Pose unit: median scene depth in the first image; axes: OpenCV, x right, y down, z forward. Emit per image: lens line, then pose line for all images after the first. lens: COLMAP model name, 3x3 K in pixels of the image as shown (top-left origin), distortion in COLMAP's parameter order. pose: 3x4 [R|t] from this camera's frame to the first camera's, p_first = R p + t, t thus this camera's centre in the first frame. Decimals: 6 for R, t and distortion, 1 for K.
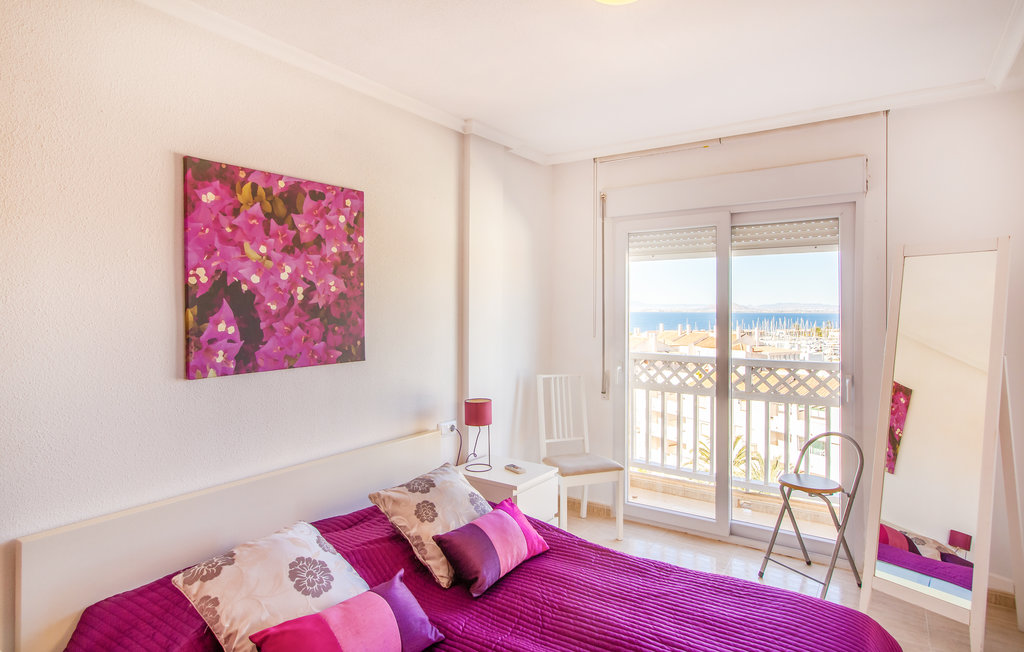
lens RADIAL K [[552.0, 0, 518.3], [0, 552.0, 323.3], [0, 0, 1]] dist [0.000469, -0.000453]
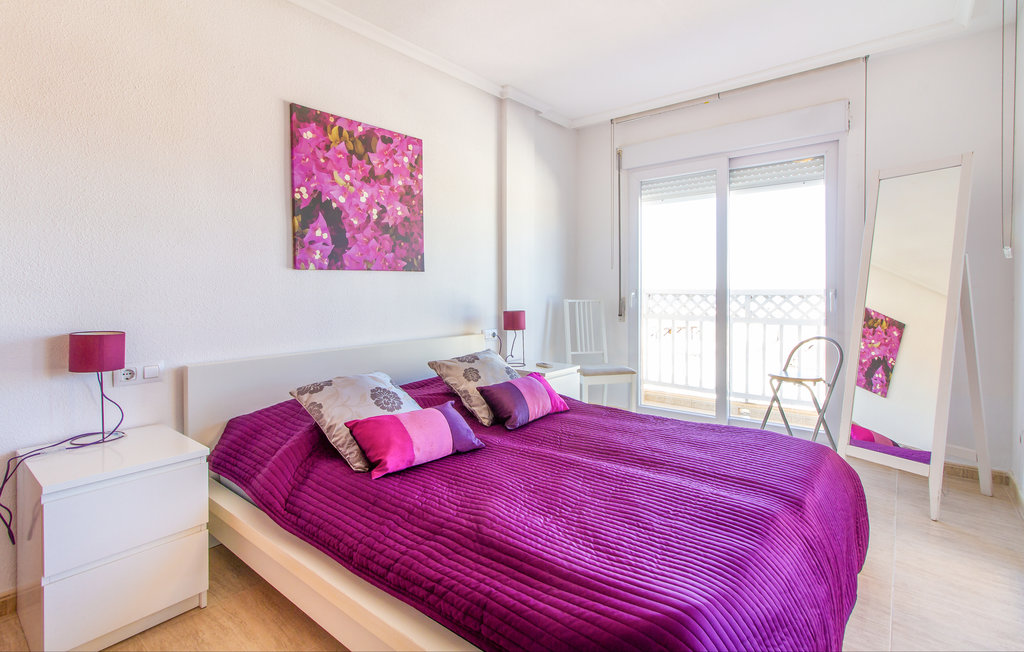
lens RADIAL K [[492.9, 0, 512.0], [0, 492.9, 326.0], [0, 0, 1]] dist [-0.000133, 0.000371]
pose [[0.995397, -0.006883, -0.095586, 0.034547], [0.007673, 0.999939, 0.007898, 0.206170], [0.095526, -0.008595, 0.995390, -0.125693]]
